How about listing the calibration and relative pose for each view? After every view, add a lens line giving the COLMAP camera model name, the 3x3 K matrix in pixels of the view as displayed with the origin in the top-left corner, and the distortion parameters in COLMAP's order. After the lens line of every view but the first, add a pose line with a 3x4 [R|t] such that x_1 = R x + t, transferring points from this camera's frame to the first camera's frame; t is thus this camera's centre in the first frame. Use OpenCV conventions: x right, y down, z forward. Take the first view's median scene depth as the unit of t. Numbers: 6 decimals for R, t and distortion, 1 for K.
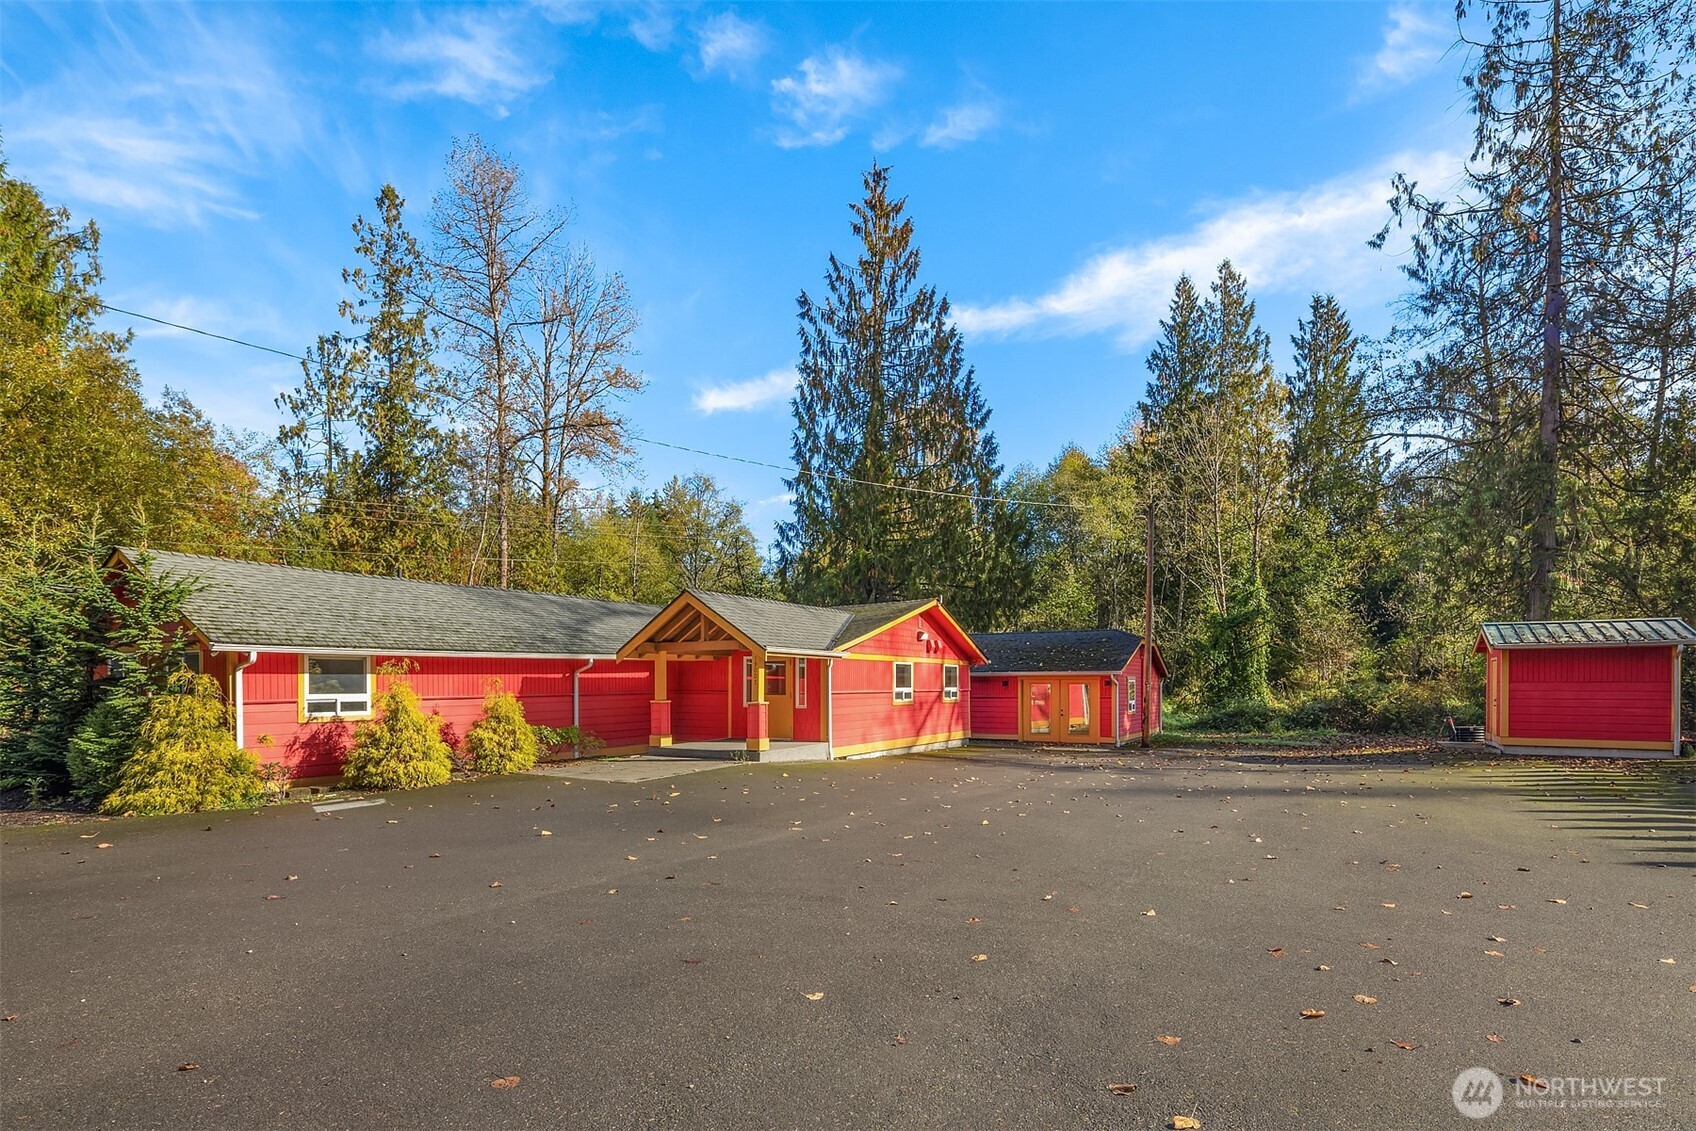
lens RADIAL K [[821.1, 0, 837.7], [0, 821.1, 691.4], [0, 0, 1]] dist [0.004278, -0.000848]
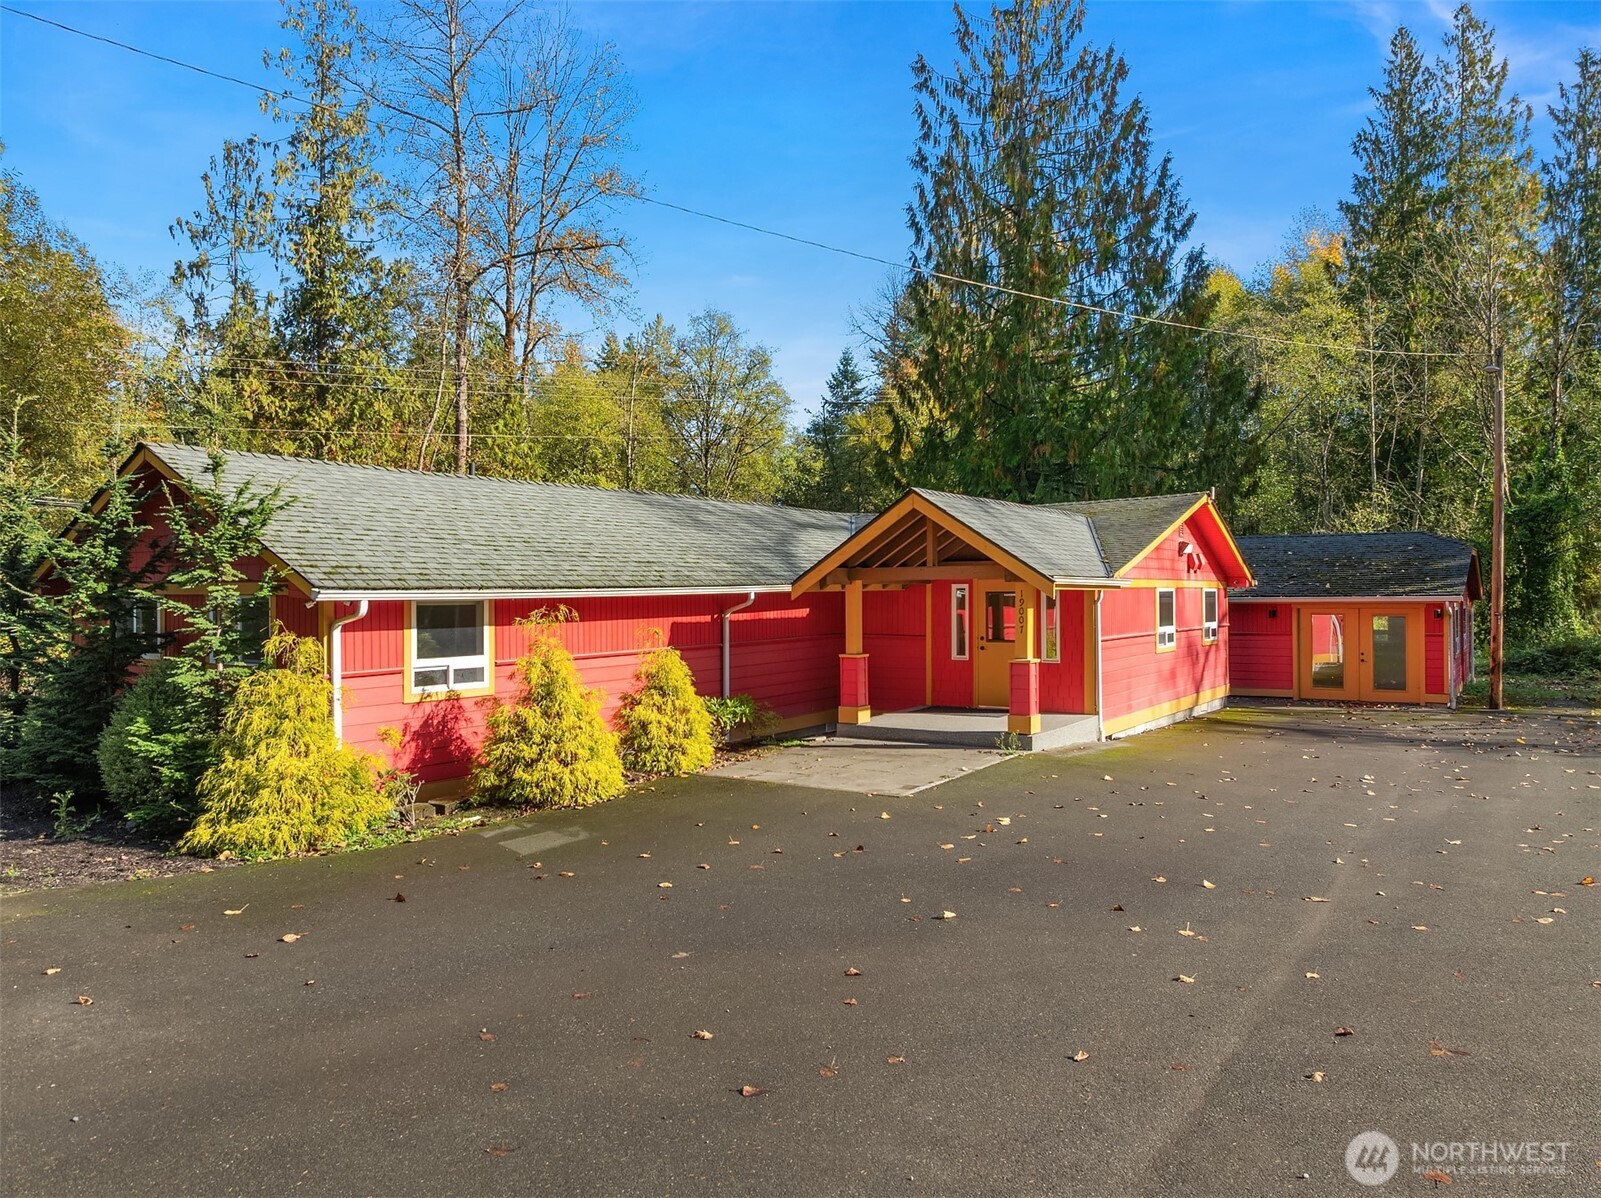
lens RADIAL K [[1129.5, 0, 800.9], [0, 1129.5, 597.7], [0, 0, 1]] dist [-0.036391, 0.009654]
pose [[0.998471, -0.005020, -0.055058, -0.095894], [0.004648, 0.999965, -0.006892, -0.013078], [0.055091, 0.006625, 0.998459, 0.037065]]
